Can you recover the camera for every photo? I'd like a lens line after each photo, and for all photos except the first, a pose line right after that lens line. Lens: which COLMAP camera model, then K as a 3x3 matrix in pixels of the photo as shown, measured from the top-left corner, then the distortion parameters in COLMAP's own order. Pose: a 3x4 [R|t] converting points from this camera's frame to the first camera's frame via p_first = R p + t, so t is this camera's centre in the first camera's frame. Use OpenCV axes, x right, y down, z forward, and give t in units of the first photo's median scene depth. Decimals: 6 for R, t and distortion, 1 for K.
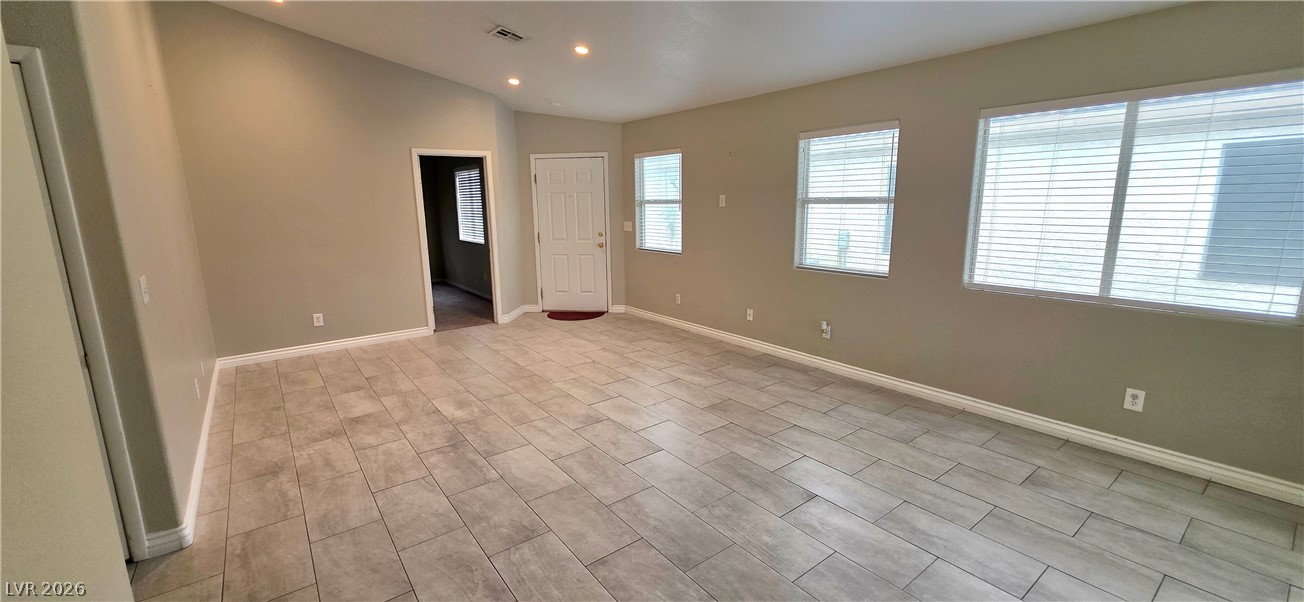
lens RADIAL K [[520.6, 0, 652.7], [0, 520.6, 299.2], [0, 0, 1]] dist [0.002654, -0.000001]
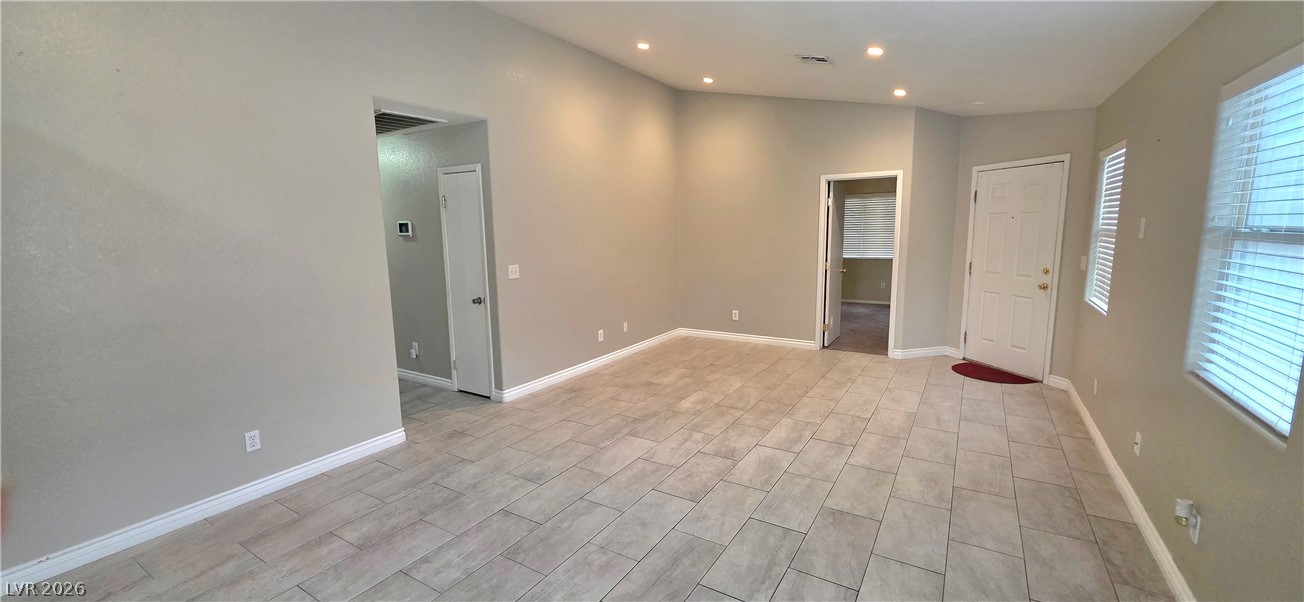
lens RADIAL K [[520.6, 0, 652.7], [0, 520.6, 299.2], [0, 0, 1]] dist [0.002654, -0.000001]
pose [[0.354324, 0.140344, -0.924531, 0.633074], [-0.167537, 0.982204, 0.084891, -0.100661], [0.919992, 0.124814, 0.371532, 0.439946]]
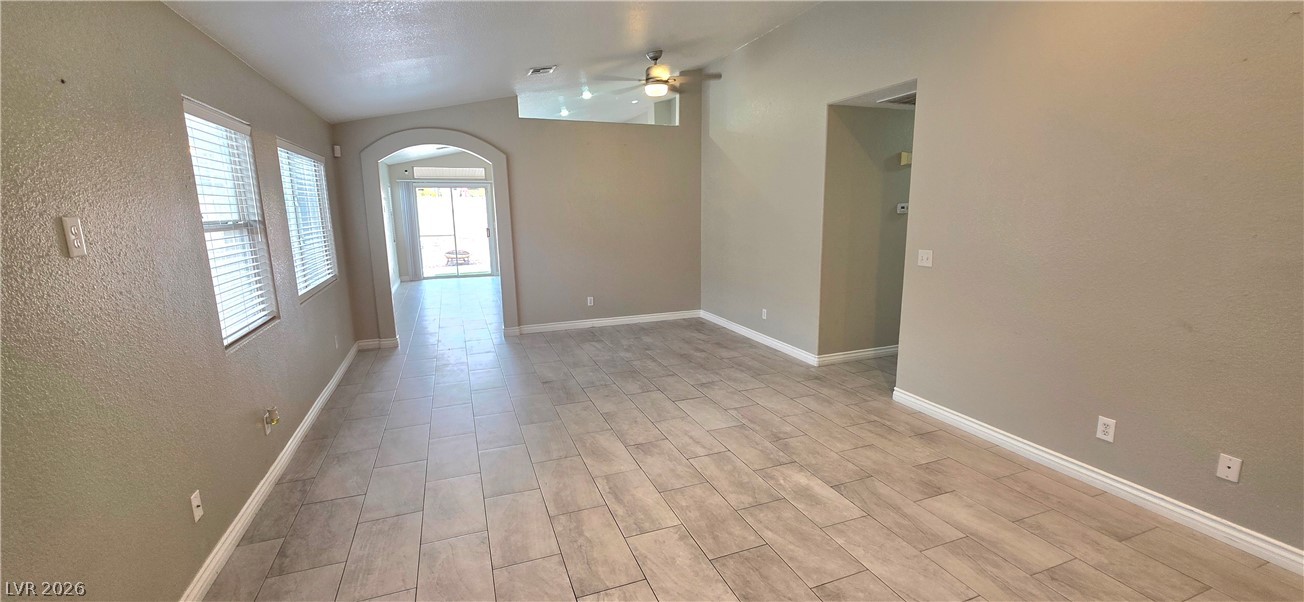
lens RADIAL K [[520.6, 0, 652.7], [0, 520.6, 299.2], [0, 0, 1]] dist [0.002654, -0.000001]
pose [[-0.958909, -0.022600, 0.282812, -0.357931], [0.080675, 0.933954, 0.348170, -0.312970], [-0.272002, 0.356679, -0.893753, 1.598030]]
